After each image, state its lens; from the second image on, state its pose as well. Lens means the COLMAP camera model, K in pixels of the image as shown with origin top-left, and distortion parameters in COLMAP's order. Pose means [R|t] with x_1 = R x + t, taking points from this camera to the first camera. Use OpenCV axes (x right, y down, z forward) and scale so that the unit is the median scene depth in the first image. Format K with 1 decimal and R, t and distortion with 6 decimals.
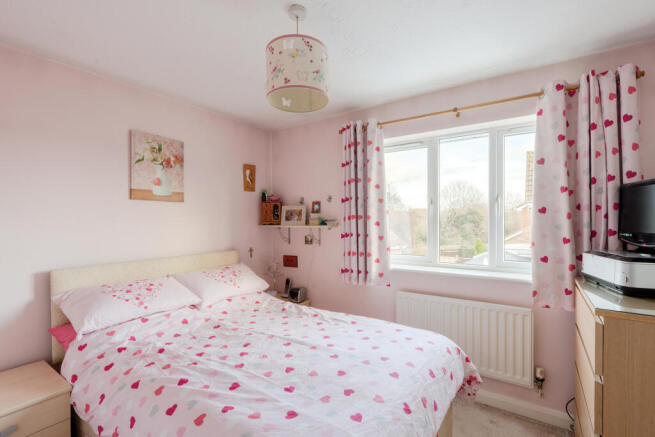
lens RADIAL K [[308.3, 0, 327.6], [0, 308.3, 221.8], [0, 0, 1]] dist [-0.002613, 0.000660]
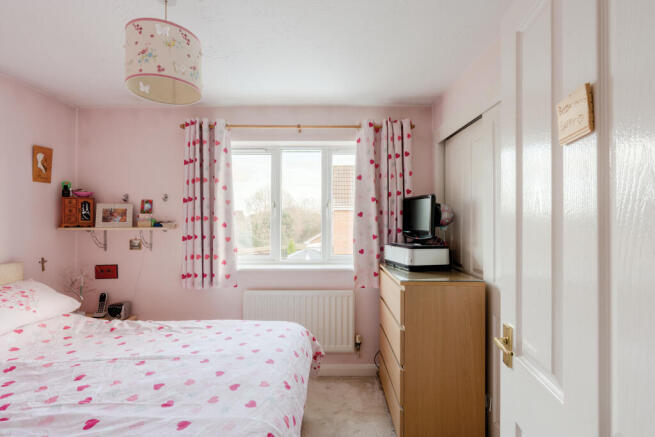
lens RADIAL K [[320.6, 0, 327.5], [0, 320.6, 218.5], [0, 0, 1]] dist [0.001698, 0.001170]
pose [[0.819246, 0.009458, 0.573364, -0.191330], [0.000899, 0.999842, -0.017778, 0.004191], [-0.573441, 0.015080, 0.819108, -0.045341]]
